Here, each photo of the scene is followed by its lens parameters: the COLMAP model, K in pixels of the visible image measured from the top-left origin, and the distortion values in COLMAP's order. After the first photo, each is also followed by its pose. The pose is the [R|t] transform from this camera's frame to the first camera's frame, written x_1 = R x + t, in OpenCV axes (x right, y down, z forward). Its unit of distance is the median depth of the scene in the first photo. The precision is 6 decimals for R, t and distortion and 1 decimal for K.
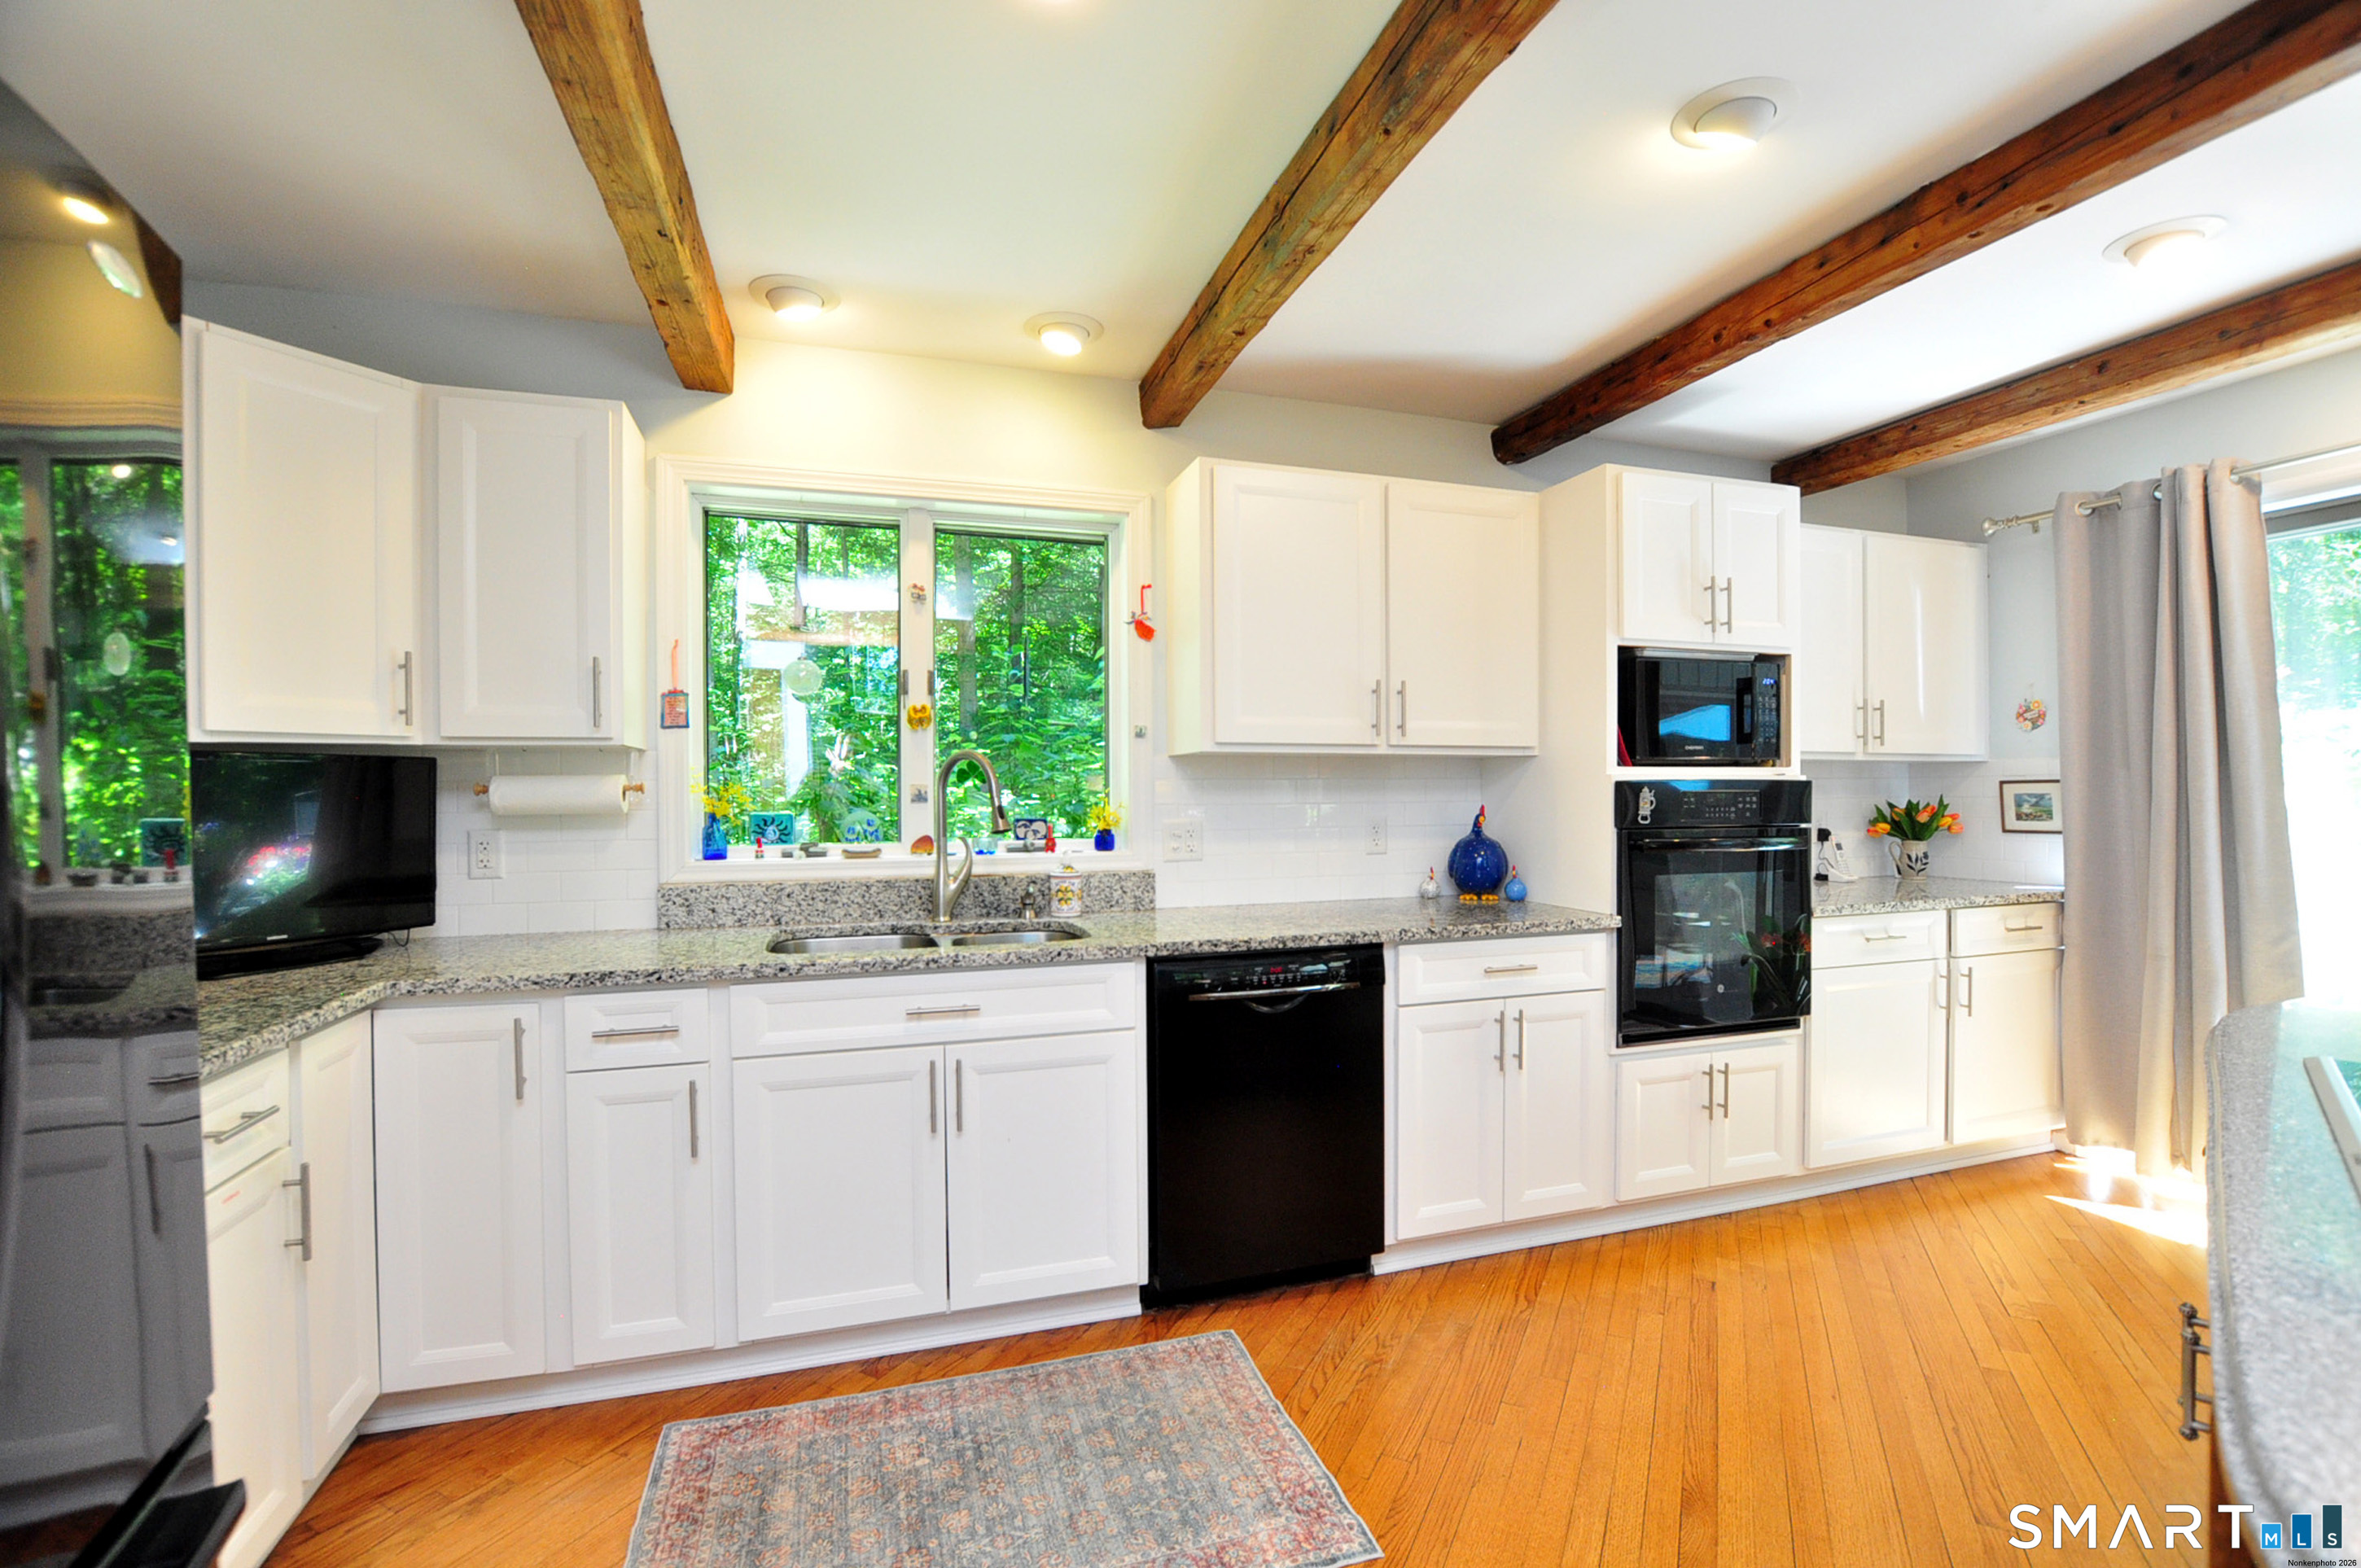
lens RADIAL K [[1031.6, 0, 1177.8], [0, 1031.6, 797.7], [0, 0, 1]] dist [-0.025218, -0.000819]
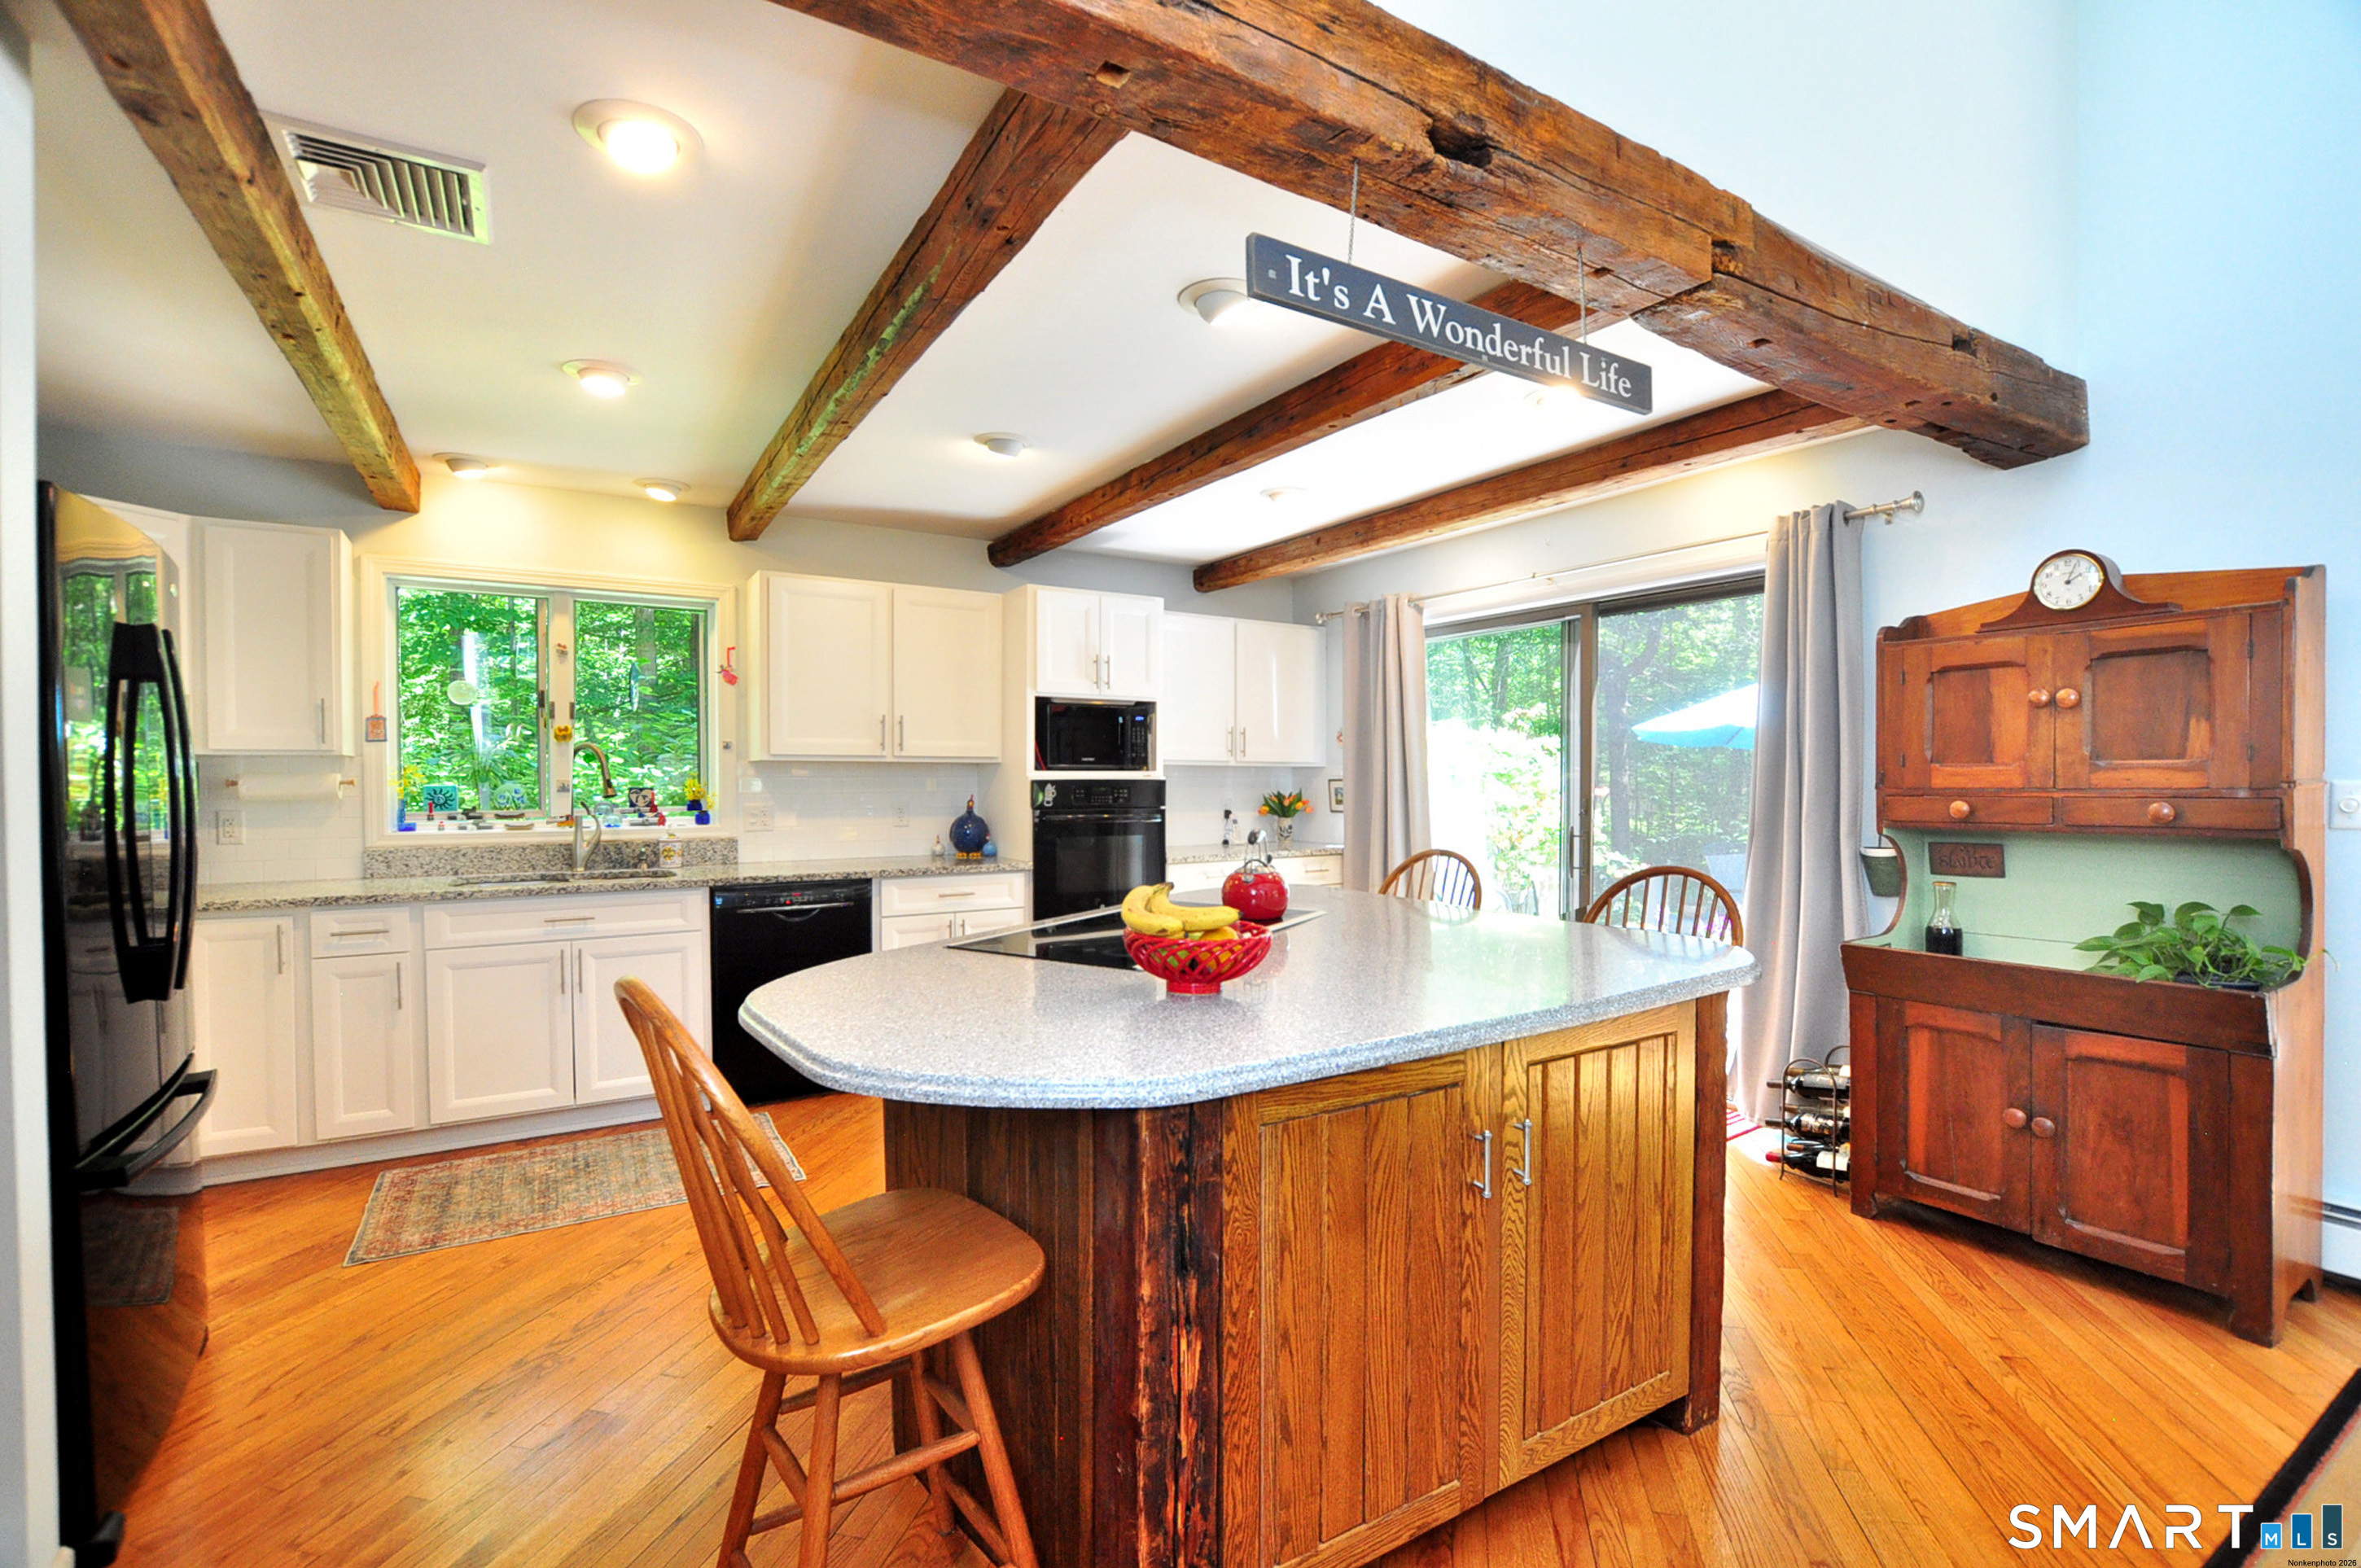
lens RADIAL K [[1031.6, 0, 1173.3], [0, 1031.6, 799.9], [0, 0, 1]] dist [-0.025218, -0.000819]
pose [[0.969469, 0.000020, 0.245215, 0.240689], [-0.003599, 0.999893, 0.014148, -0.008182], [-0.245188, -0.014598, 0.969366, -0.641215]]
